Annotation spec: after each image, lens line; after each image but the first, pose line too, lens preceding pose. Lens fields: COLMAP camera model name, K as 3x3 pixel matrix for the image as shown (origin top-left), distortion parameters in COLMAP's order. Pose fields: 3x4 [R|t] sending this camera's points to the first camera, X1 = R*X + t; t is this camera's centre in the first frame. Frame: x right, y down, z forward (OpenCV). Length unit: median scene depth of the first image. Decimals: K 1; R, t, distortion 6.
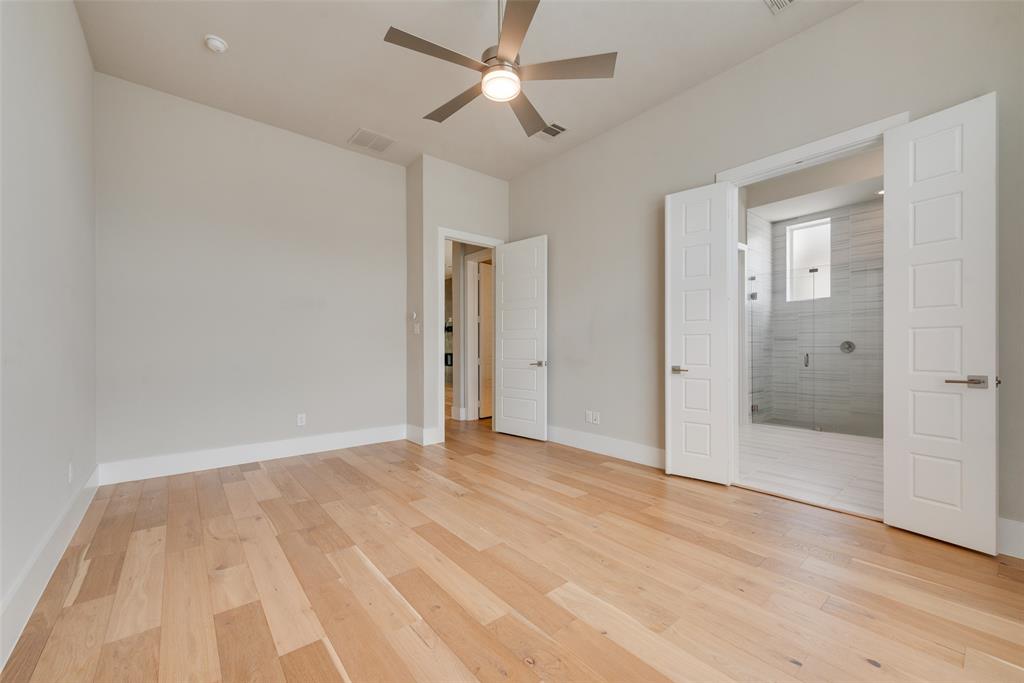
lens RADIAL K [[404.0, 0, 511.1], [0, 404.0, 344.8], [0, 0, 1]] dist [0.002279, -0.000961]
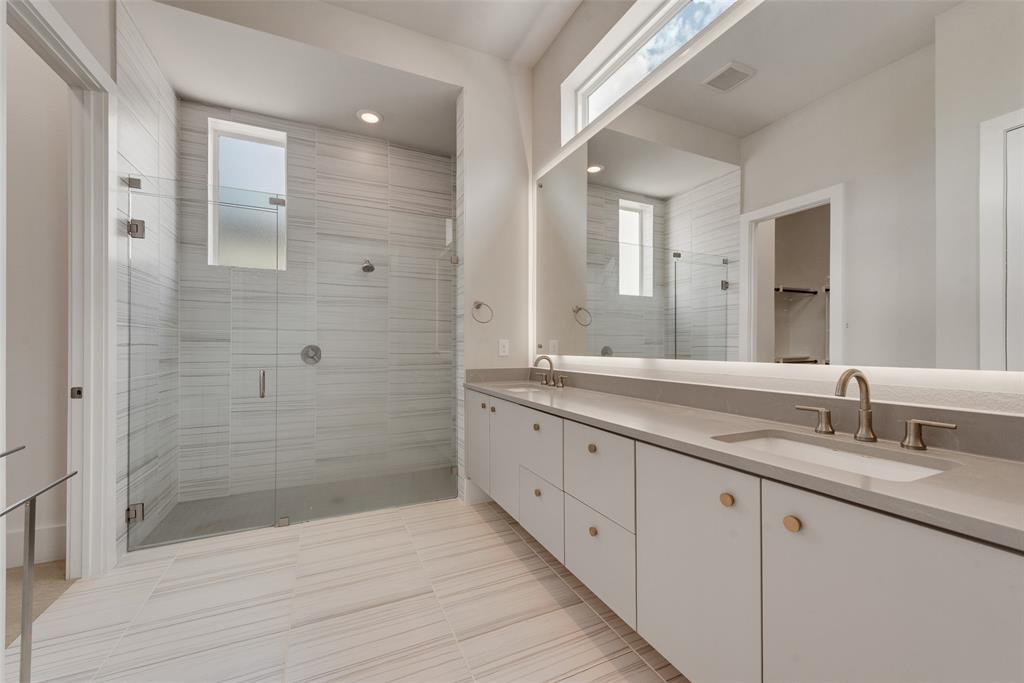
lens RADIAL K [[404.0, 0, 512.1], [0, 404.0, 347.6], [0, 0, 1]] dist [0.002279, -0.000961]
pose [[0.252978, 0.010178, 0.967419, 0.313531], [-0.001169, 0.999947, -0.010214, 0.001087], [-0.967471, 0.001453, 0.252976, 0.547006]]
